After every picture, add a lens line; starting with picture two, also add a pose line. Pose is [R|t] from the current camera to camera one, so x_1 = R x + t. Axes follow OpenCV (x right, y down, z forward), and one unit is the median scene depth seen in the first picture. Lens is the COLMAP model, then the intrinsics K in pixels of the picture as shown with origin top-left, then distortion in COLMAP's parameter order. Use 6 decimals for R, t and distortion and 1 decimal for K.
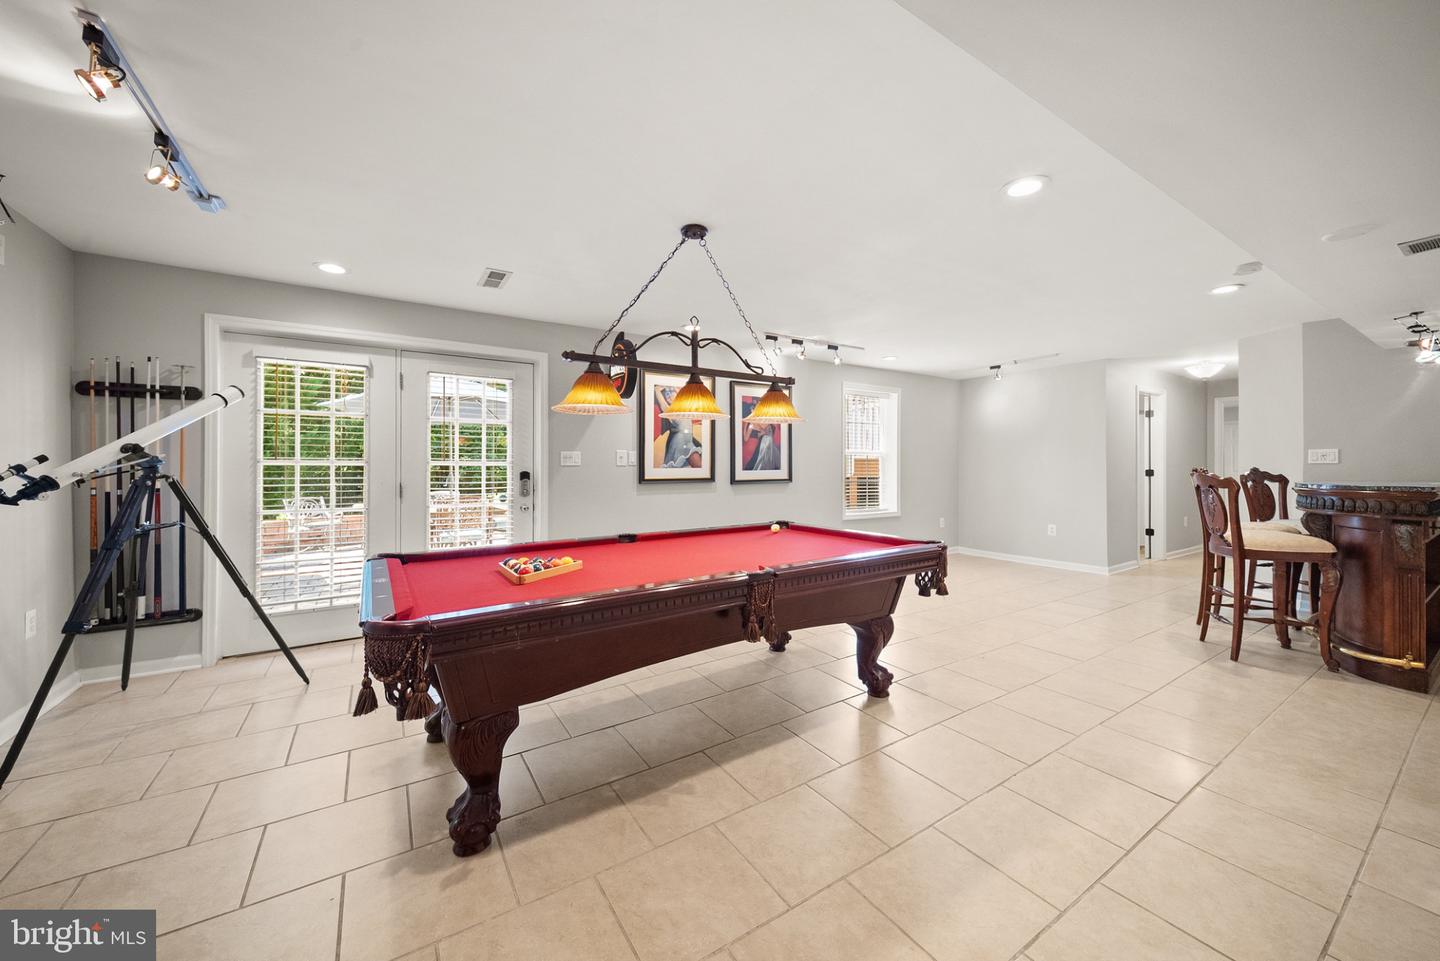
lens RADIAL K [[537.1, 0, 721.8], [0, 537.1, 451.7], [0, 0, 1]] dist [0.000904, -0.000110]
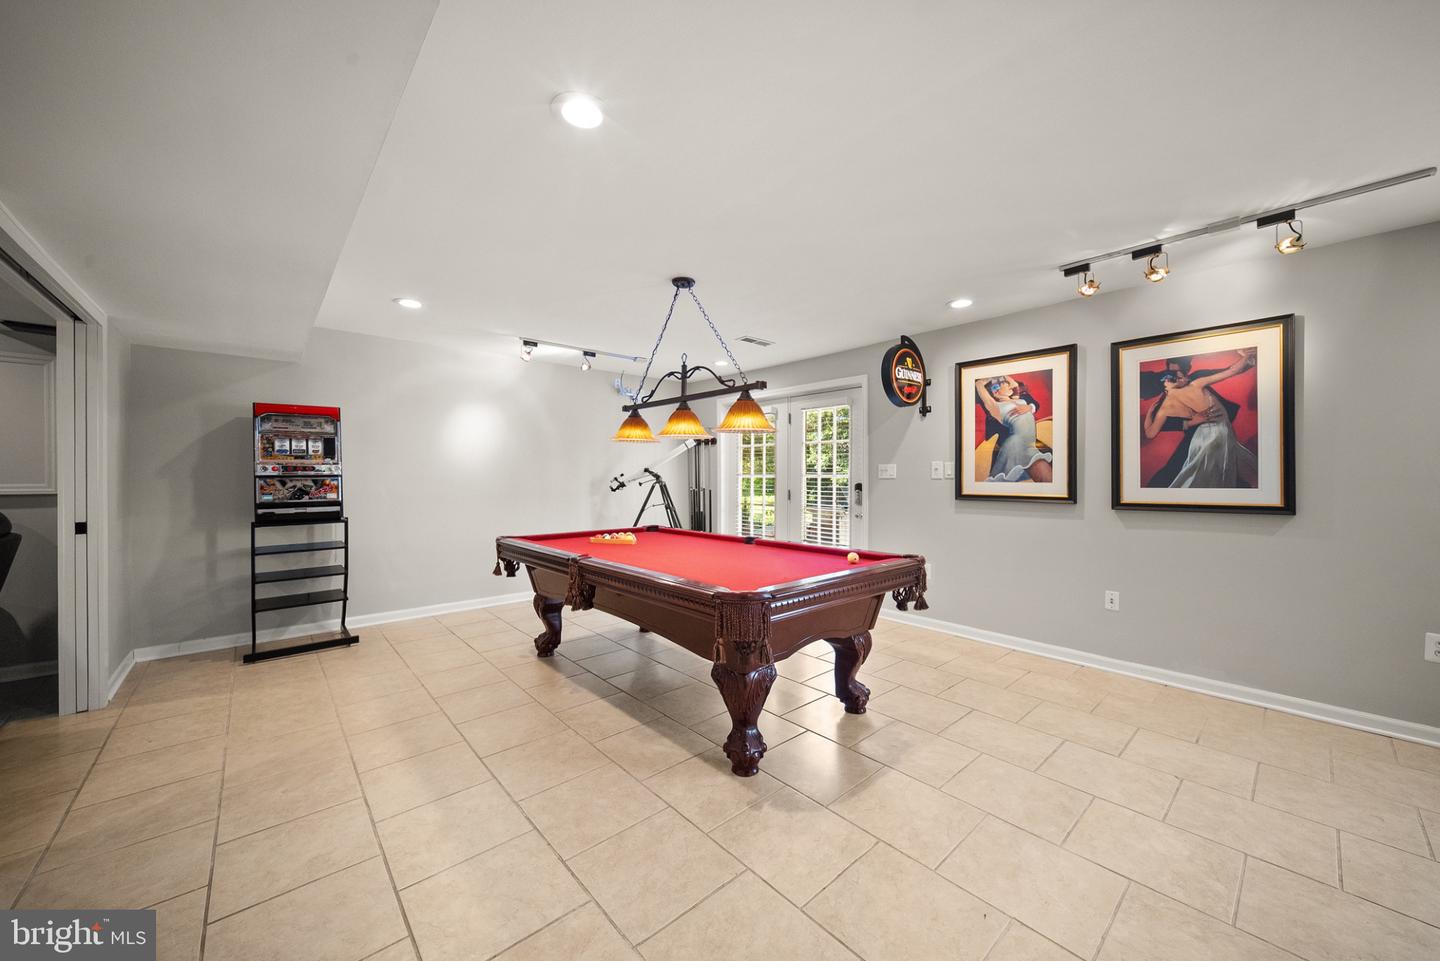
lens RADIAL K [[521.0, 0, 729.5], [0, 521.0, 476.2], [0, 0, 1]] dist [0.001184, -0.000279]
pose [[0.158465, 0.000243, -0.987365, 0.617294], [0.025041, 0.999677, 0.004265, 0.009691], [0.987047, -0.025400, 0.158408, 0.511287]]
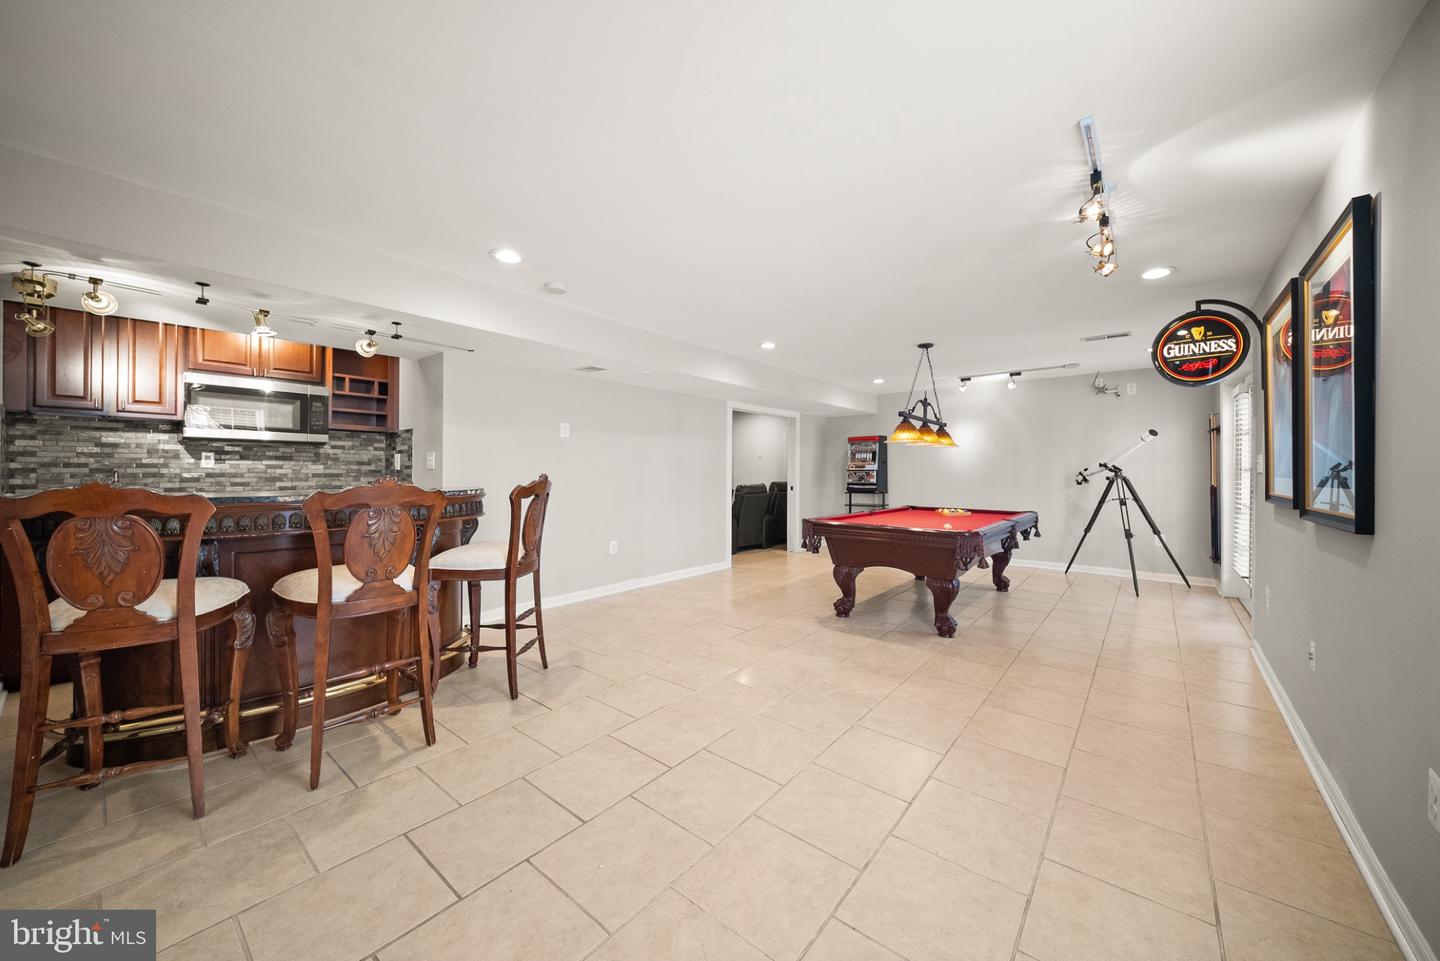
lens RADIAL K [[521.0, 0, 729.5], [0, 521.0, 476.2], [0, 0, 1]] dist [0.001184, -0.000279]
pose [[-0.949532, 0.000807, -0.313671, 0.645264], [0.005536, 0.999884, -0.014187, 0.034865], [0.313623, -0.015207, -0.949426, 1.393945]]
